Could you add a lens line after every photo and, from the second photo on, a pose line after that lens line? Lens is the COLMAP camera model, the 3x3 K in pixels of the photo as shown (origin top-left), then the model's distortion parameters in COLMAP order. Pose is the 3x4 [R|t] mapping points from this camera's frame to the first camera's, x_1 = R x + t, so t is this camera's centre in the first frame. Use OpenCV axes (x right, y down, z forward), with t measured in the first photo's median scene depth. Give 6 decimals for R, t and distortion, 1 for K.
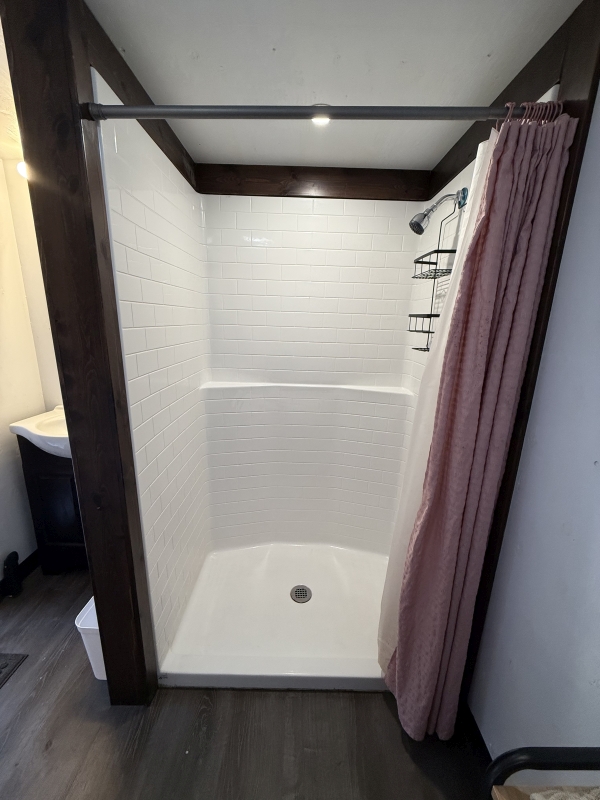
lens RADIAL K [[323.6, 0, 301.3], [0, 323.6, 387.6], [0, 0, 1]] dist [-0.001665, -0.000161]
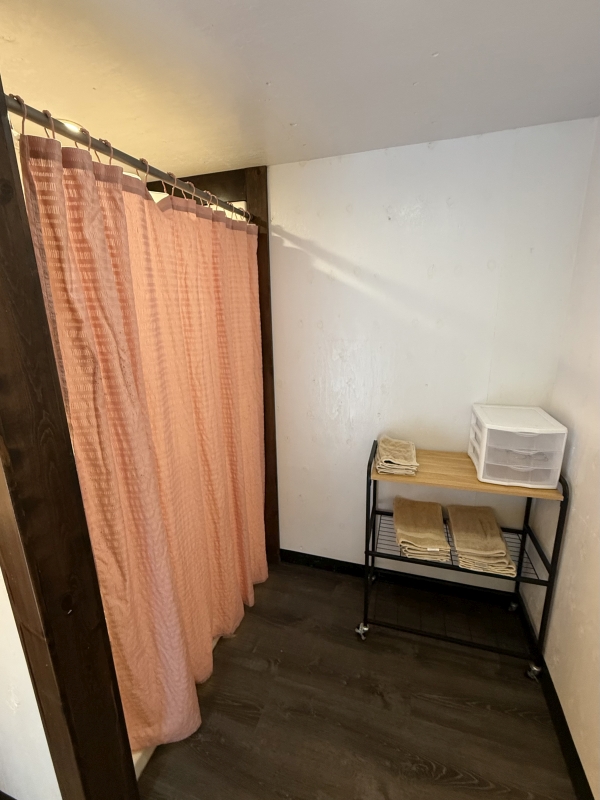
lens RADIAL K [[352.0, 0, 299.1], [0, 352.0, 385.6], [0, 0, 1]] dist [-0.002810, -0.000720]
pose [[0.309510, -0.232016, 0.922156, -0.875633], [0.240205, 0.957401, 0.160262, -0.104797], [-0.920057, 0.171904, 0.352057, 0.110226]]
